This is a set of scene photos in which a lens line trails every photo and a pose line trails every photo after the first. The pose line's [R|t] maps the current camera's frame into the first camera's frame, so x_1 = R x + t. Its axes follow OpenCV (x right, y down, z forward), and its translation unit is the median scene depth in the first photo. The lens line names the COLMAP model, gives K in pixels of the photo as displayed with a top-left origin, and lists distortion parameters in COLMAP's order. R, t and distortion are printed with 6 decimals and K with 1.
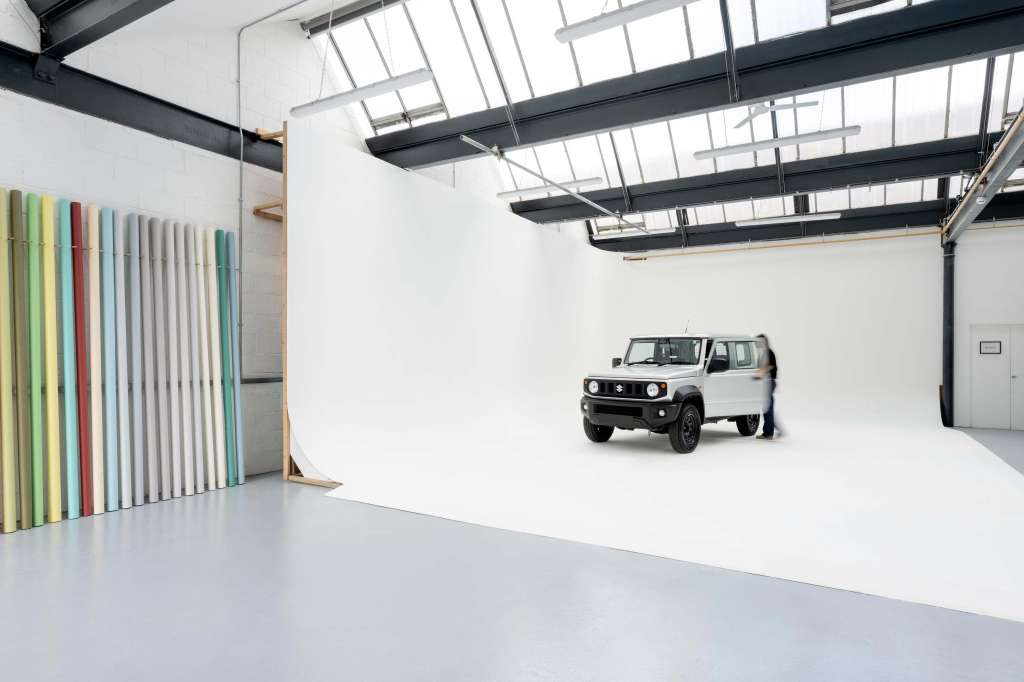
lens RADIAL K [[665.4, 0, 562.2], [0, 665.4, 356.6], [0, 0, 1]] dist [-0.007092, 0.001399]
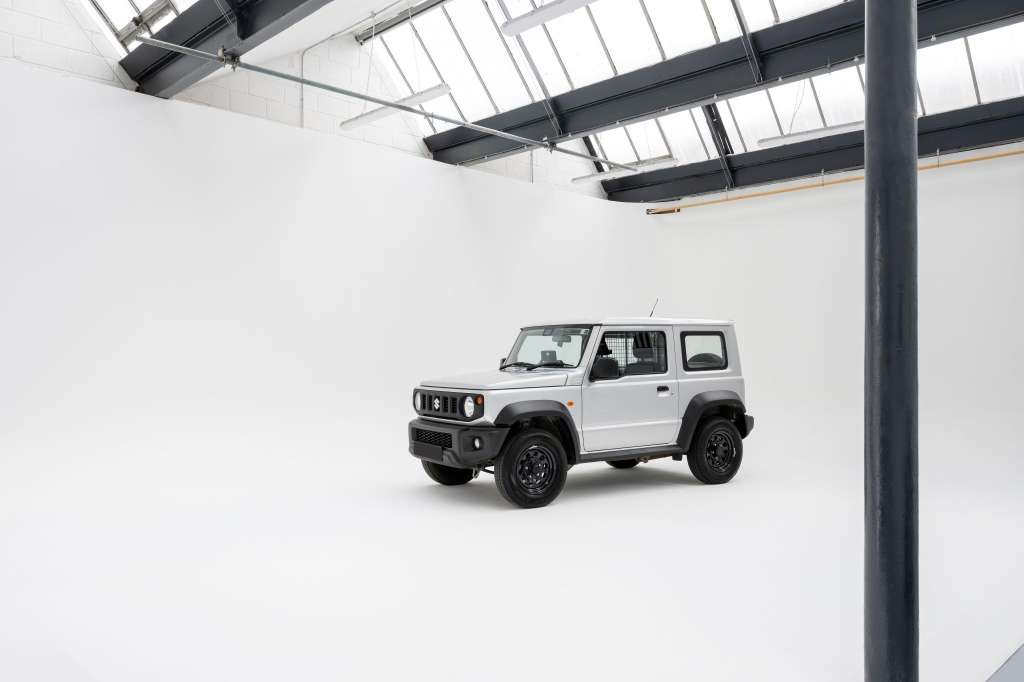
lens RADIAL K [[887.6, 0, 495.1], [0, 887.6, 353.4], [0, 0, 1]] dist [-0.003793, -0.001694]
pose [[0.955190, -0.003395, -0.295973, 0.410764], [0.000842, 0.999961, -0.008753, 0.006259], [0.295991, 0.008112, 0.955156, 0.197388]]
